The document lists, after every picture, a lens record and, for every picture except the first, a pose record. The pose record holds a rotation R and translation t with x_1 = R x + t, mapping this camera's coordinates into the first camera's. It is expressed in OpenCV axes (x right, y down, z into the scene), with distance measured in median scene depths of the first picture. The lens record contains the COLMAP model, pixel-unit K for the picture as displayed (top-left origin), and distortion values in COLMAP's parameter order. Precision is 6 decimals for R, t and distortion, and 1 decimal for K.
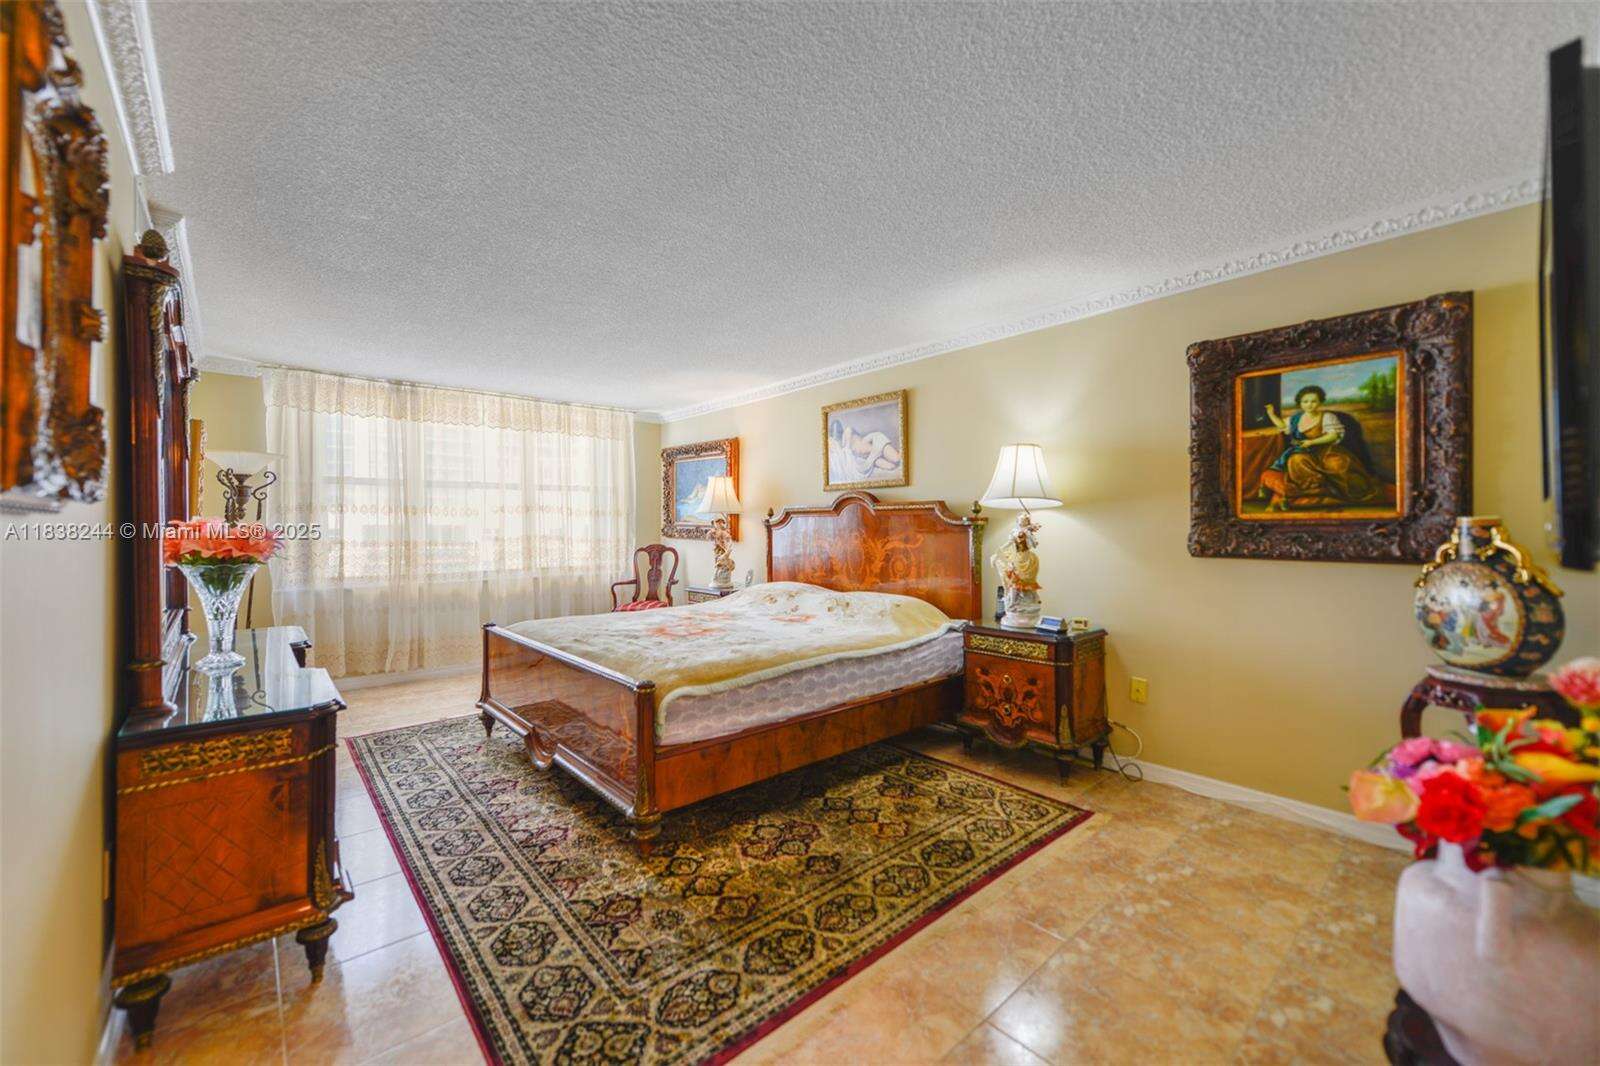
lens RADIAL K [[623.9, 0, 800.0], [0, 623.9, 533.0], [0, 0, 1]] dist [0.009396, 0.000011]
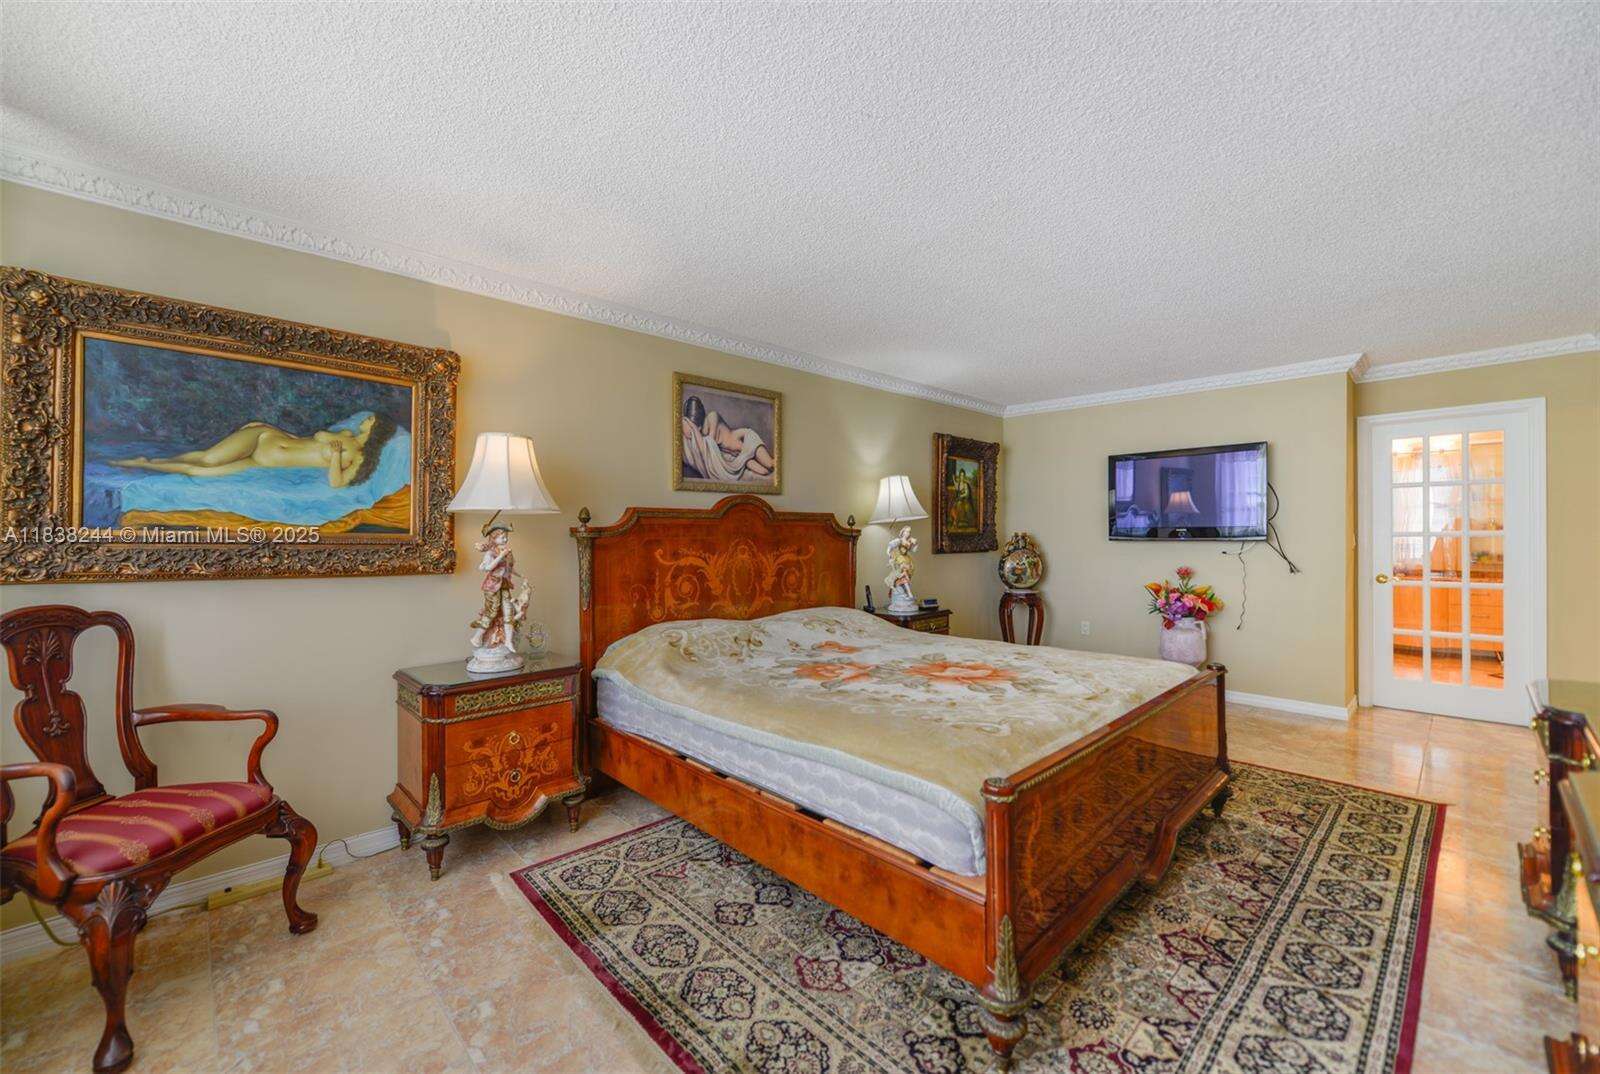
lens RADIAL K [[647.9, 0, 760.3], [0, 647.9, 547.9], [0, 0, 1]] dist [0.002135, -0.000069]
pose [[-0.016162, -0.019649, 0.999676, -1.338626], [0.014568, 0.999696, 0.019885, -0.024651], [-0.999763, 0.014885, -0.015871, 1.720063]]
